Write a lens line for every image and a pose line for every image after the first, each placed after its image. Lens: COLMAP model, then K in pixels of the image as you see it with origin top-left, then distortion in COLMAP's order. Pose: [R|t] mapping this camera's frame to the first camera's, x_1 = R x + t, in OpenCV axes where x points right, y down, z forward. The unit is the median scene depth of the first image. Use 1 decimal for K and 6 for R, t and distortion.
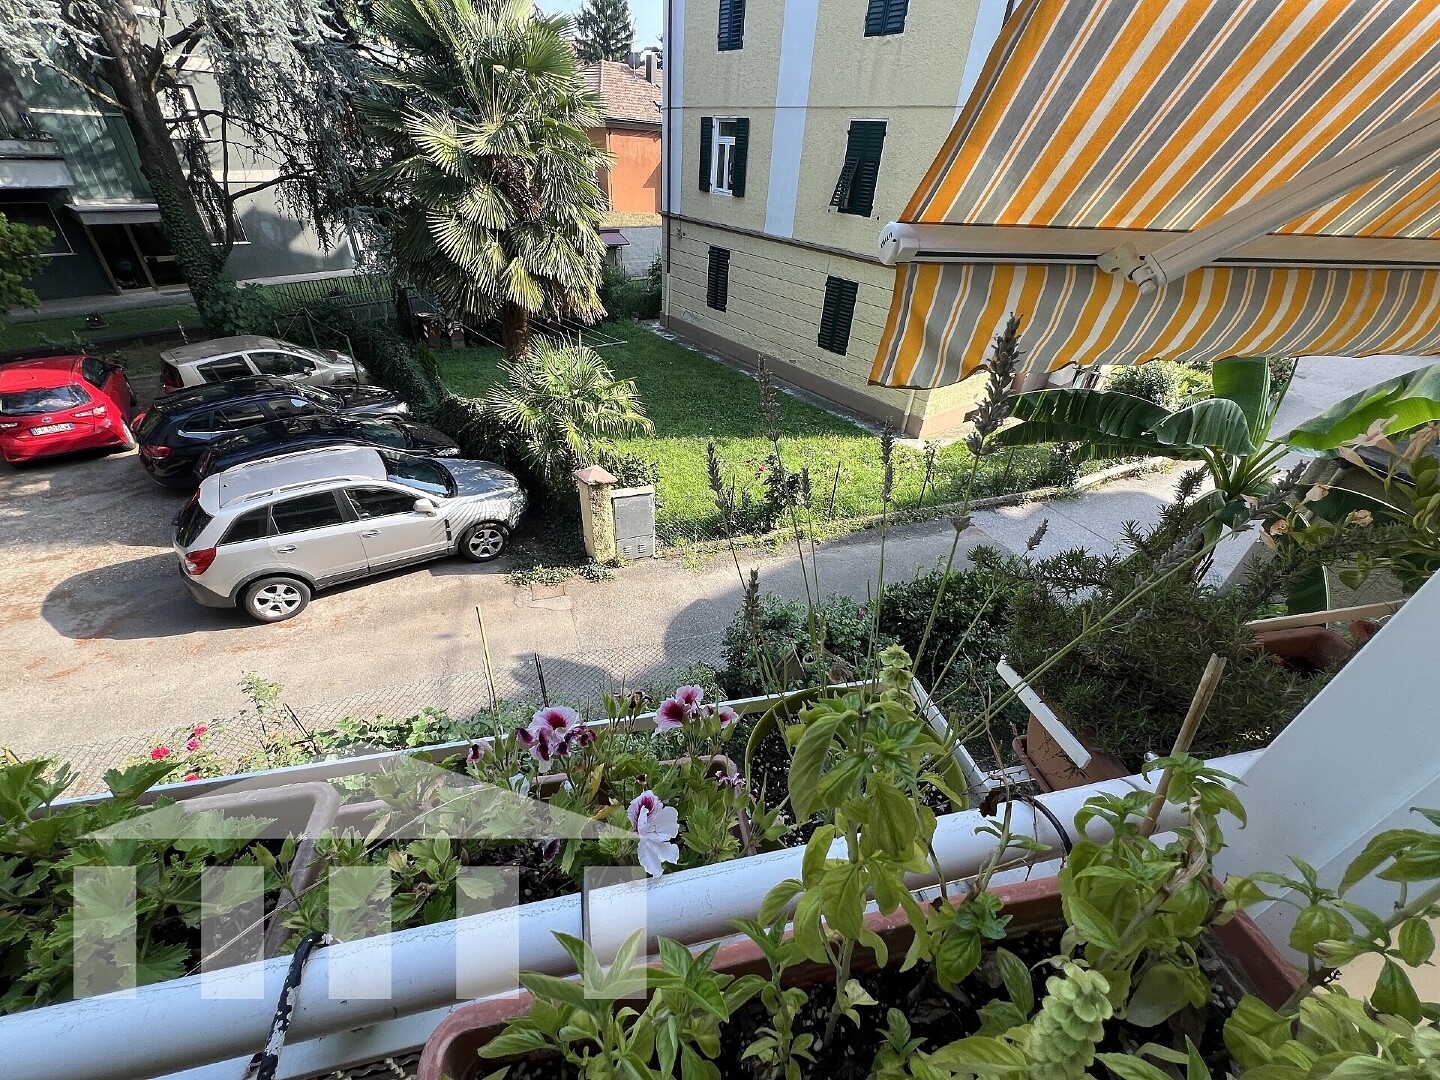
lens RADIAL K [[576.2, 0, 719.0], [0, 576.2, 529.7], [0, 0, 1]] dist [-0.001925, 0.000321]
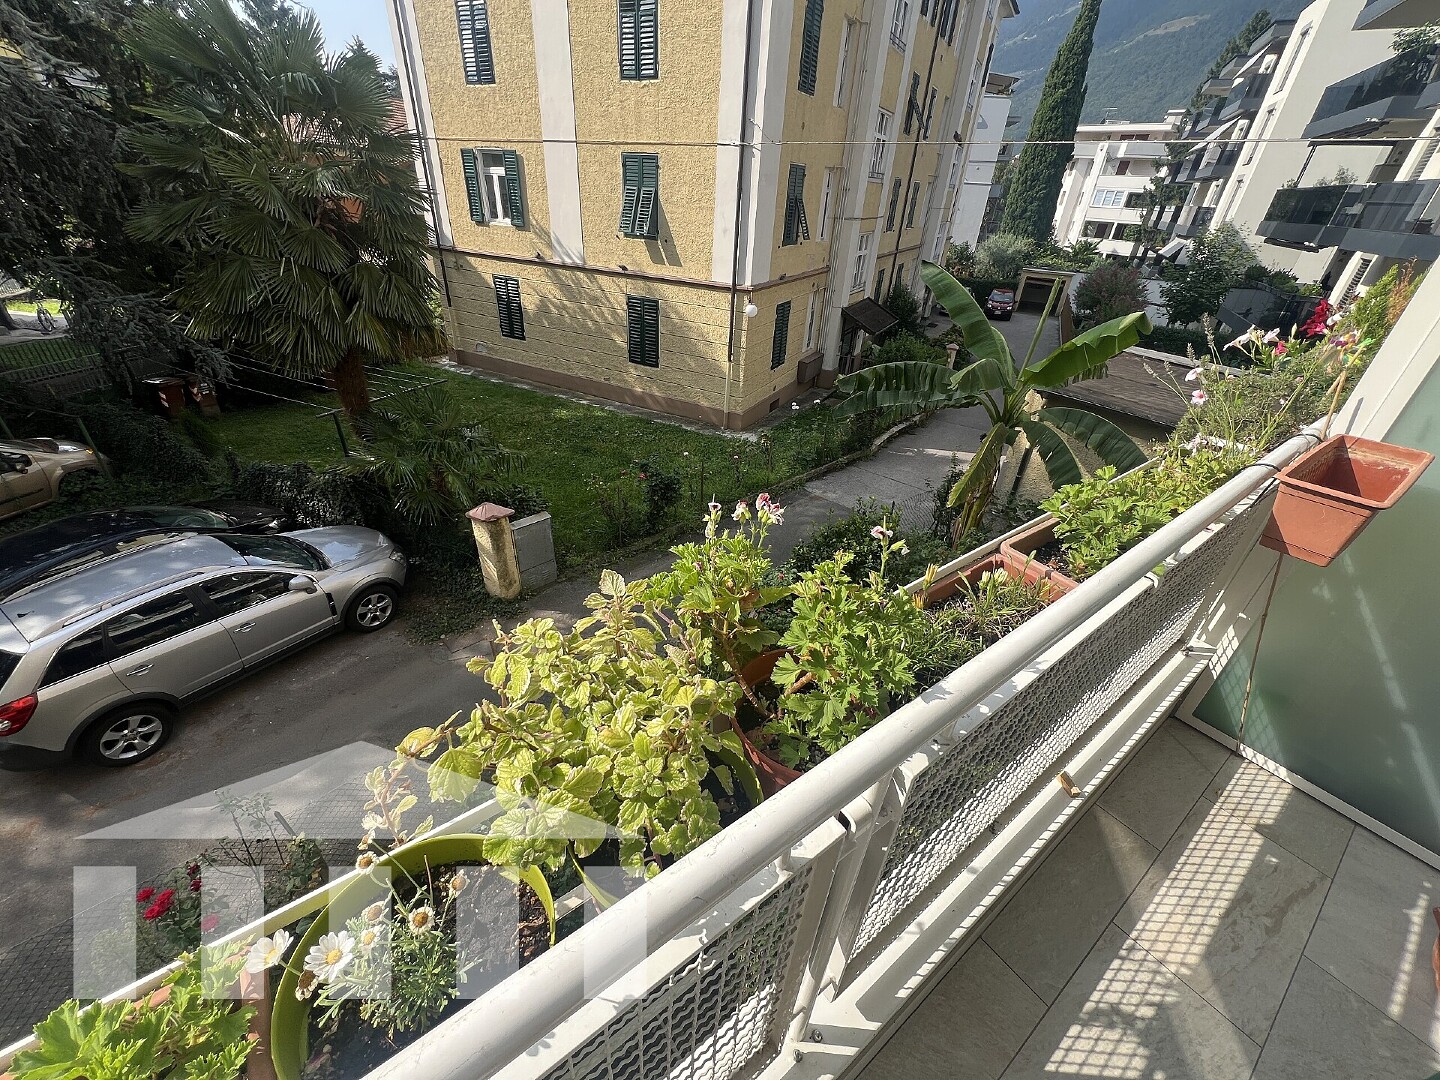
lens RADIAL K [[576.2, 0, 711.5], [0, 576.2, 533.7], [0, 0, 1]] dist [-0.001925, 0.000321]
pose [[0.917510, -0.215807, 0.334070, -0.169429], [0.223574, 0.974563, 0.015524, 0.009731], [-0.328923, 0.060446, 0.942420, -0.043865]]
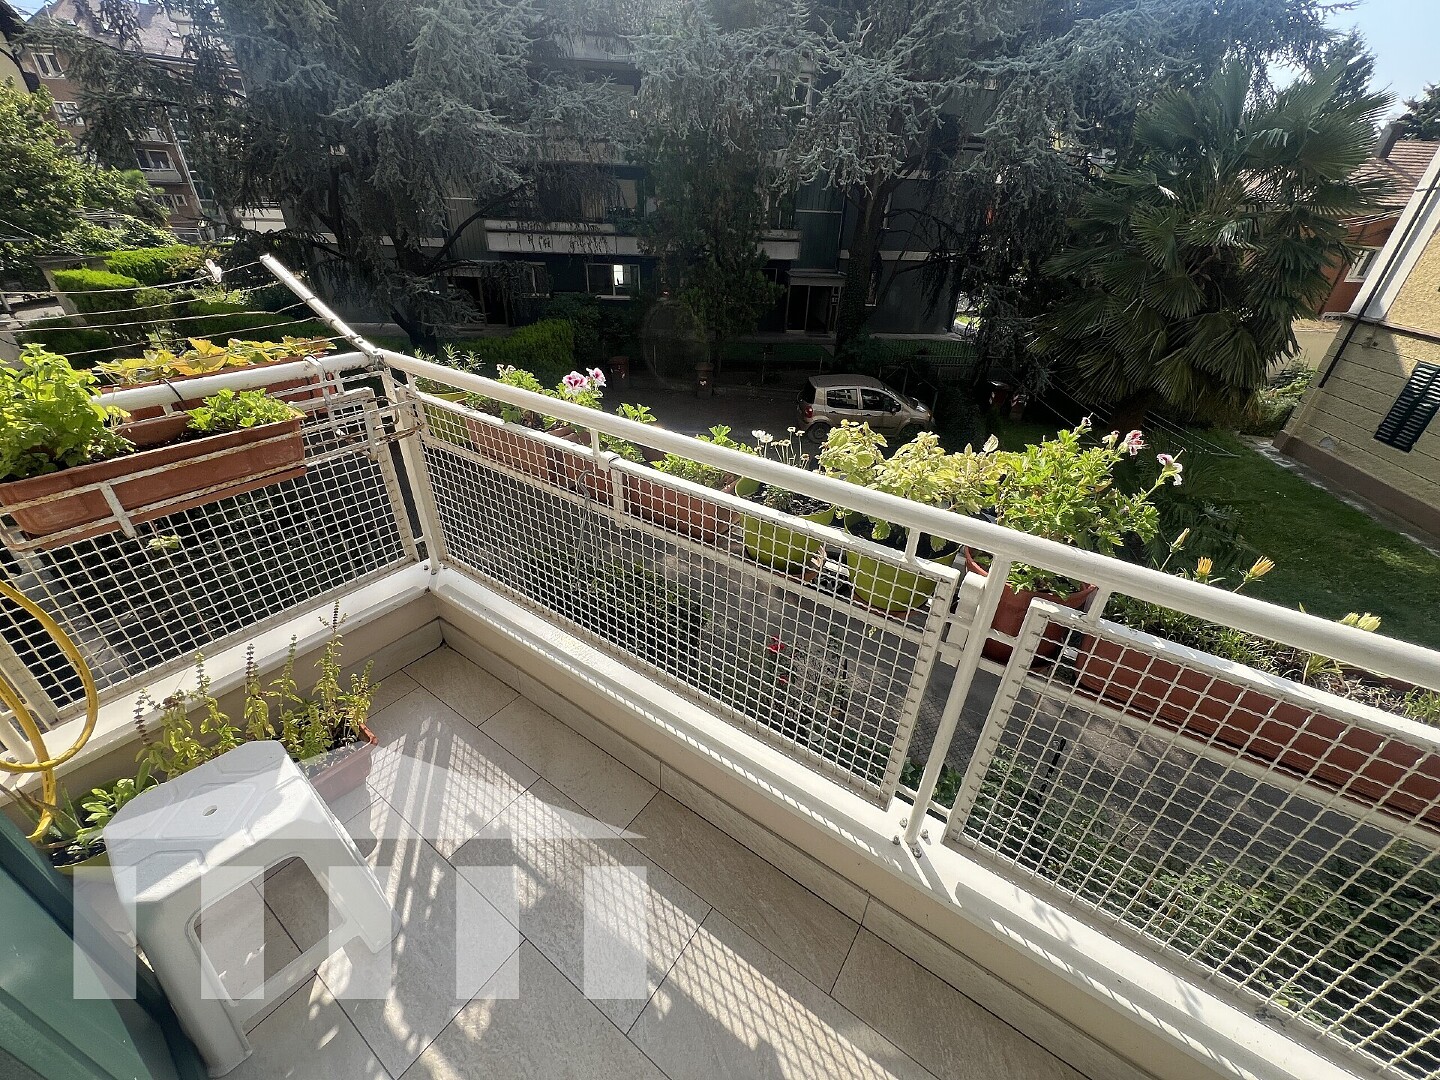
lens RADIAL K [[576.2, 0, 719.0], [0, 576.2, 534.4], [0, 0, 1]] dist [-0.001925, 0.000321]
pose [[0.673863, 0.343295, -0.654260, -0.109396], [-0.409237, 0.910687, 0.056346, 0.048587], [0.615169, 0.229778, 0.754168, -0.084973]]
